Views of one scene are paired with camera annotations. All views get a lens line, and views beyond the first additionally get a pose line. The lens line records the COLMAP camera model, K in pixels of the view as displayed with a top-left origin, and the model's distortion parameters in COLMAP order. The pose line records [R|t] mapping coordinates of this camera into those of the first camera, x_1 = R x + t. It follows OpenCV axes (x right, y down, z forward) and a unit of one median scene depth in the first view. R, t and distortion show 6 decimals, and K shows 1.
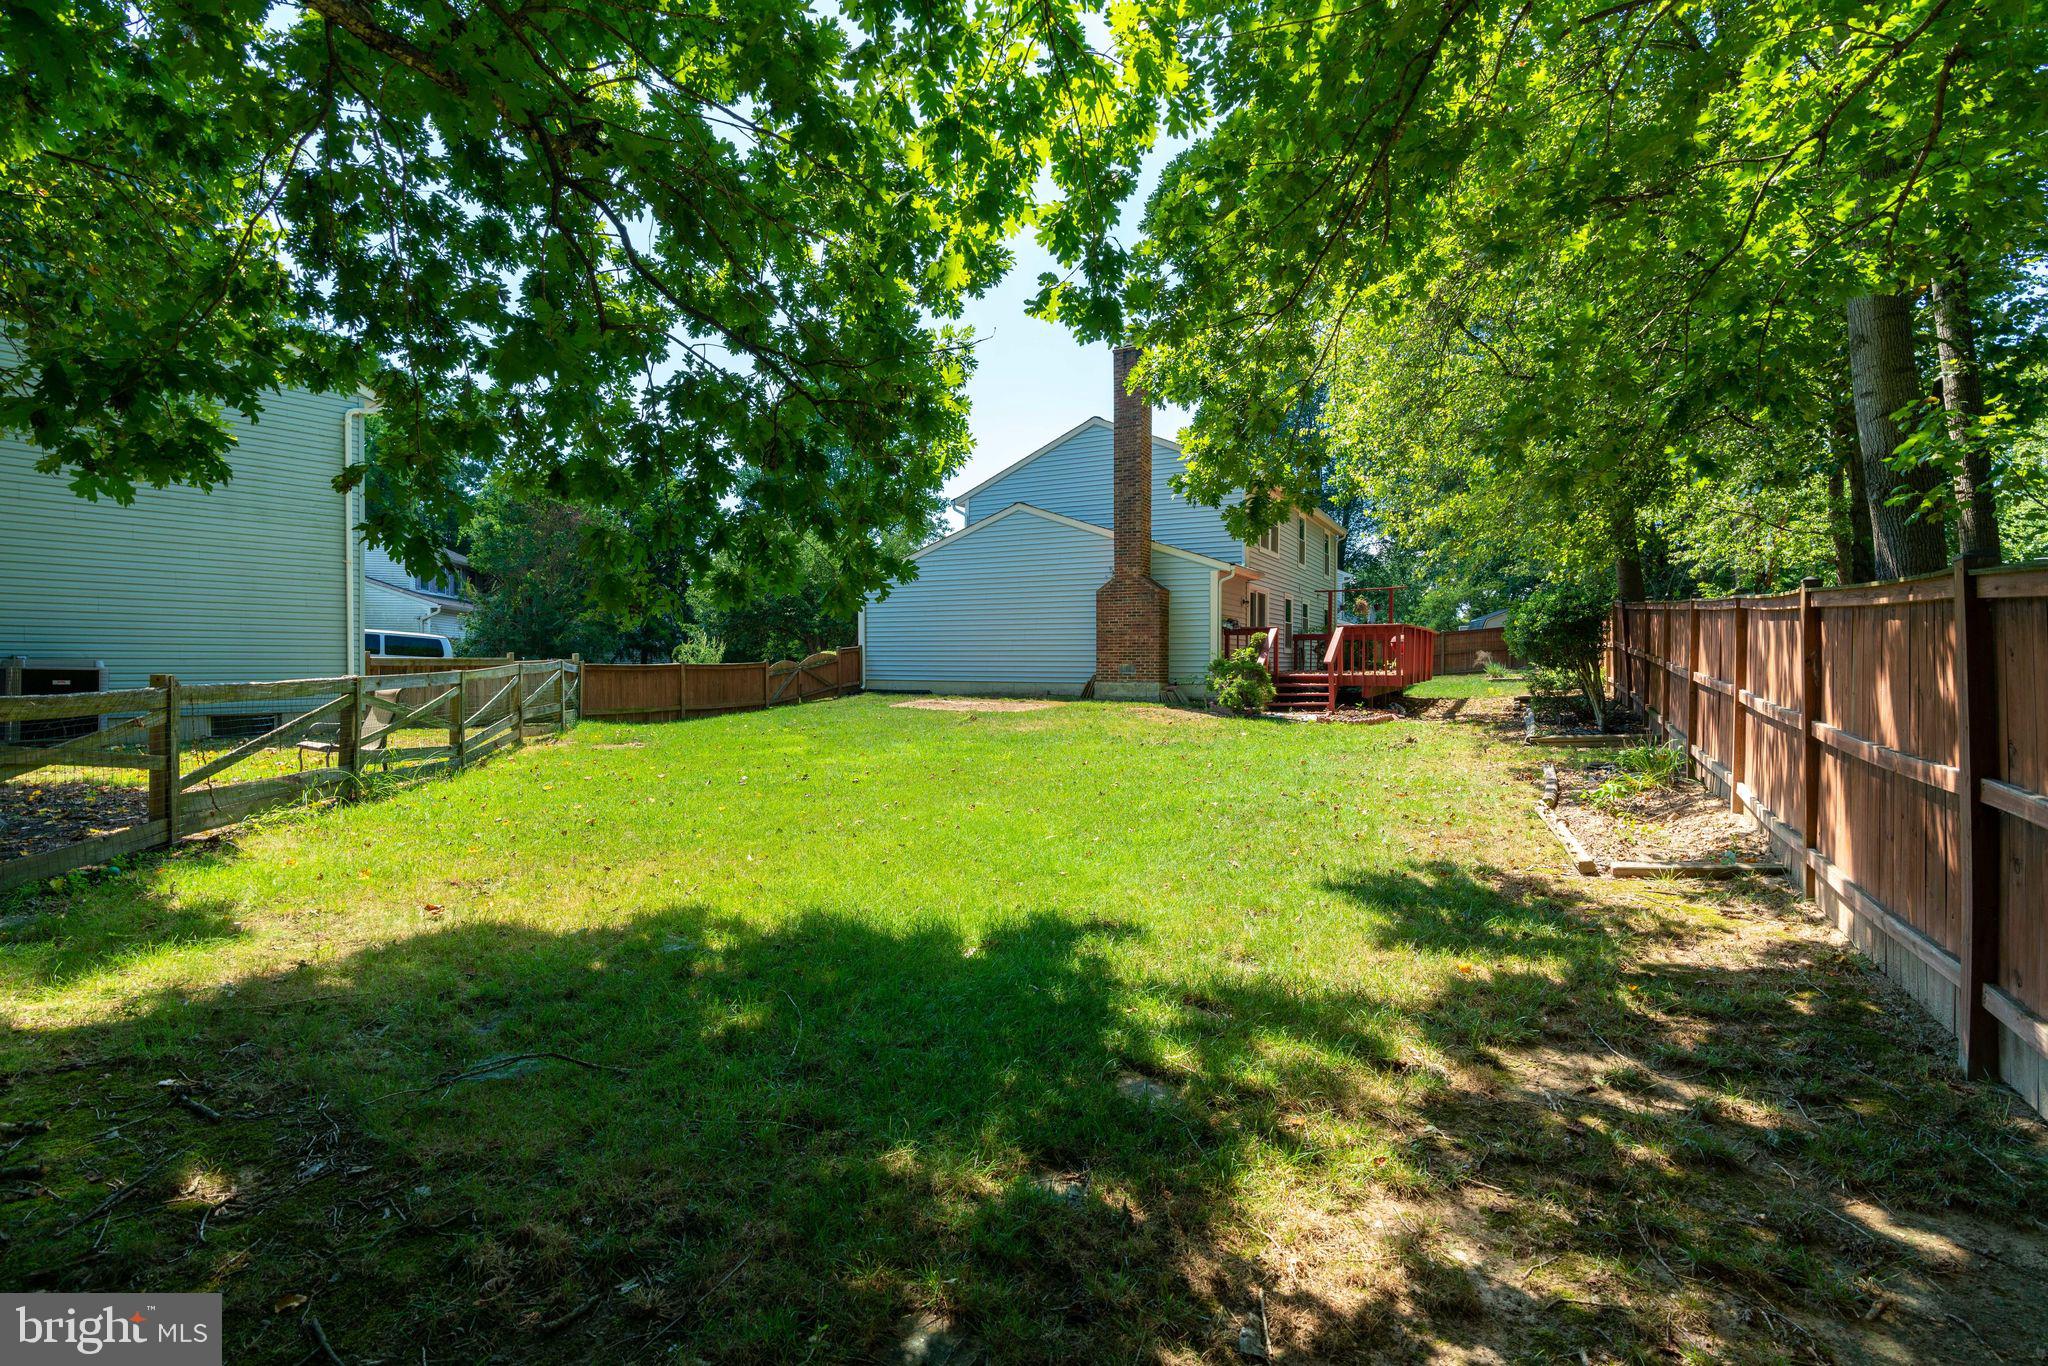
lens RADIAL K [[915.6, 0, 1011.2], [0, 915.6, 676.2], [0, 0, 1]] dist [0.000697, 0.000262]
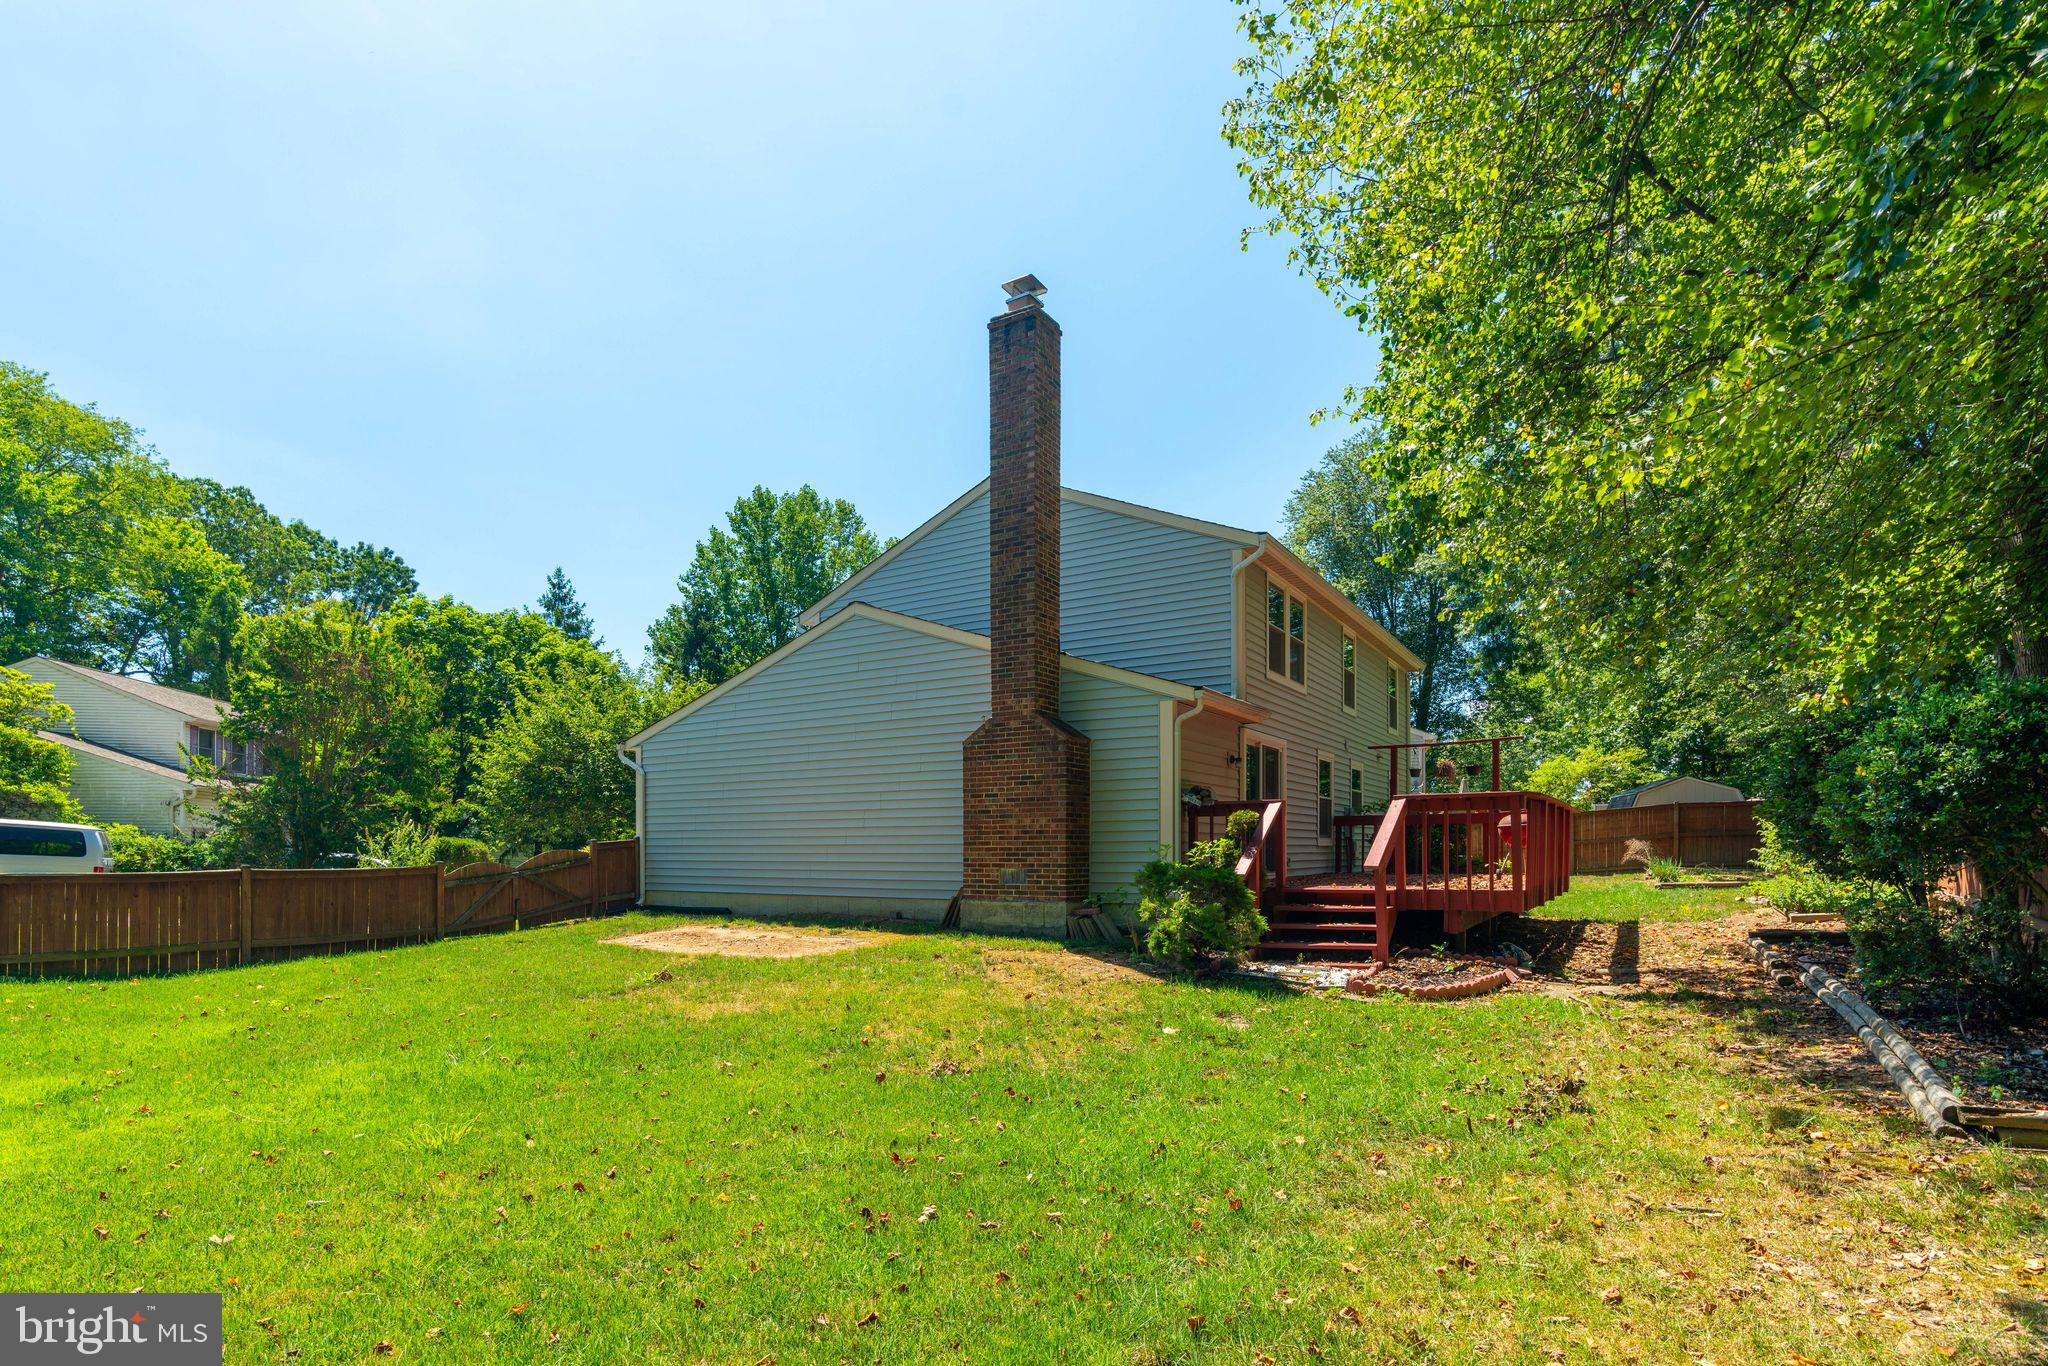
lens RADIAL K [[982.5, 0, 954.8], [0, 982.5, 855.4], [0, 0, 1]] dist [0.000775, 0.000066]
pose [[0.994531, -0.003038, -0.104400, 0.155097], [0.001746, 0.999921, -0.012463, -0.013792], [0.104429, 0.012213, 0.994457, 0.389926]]
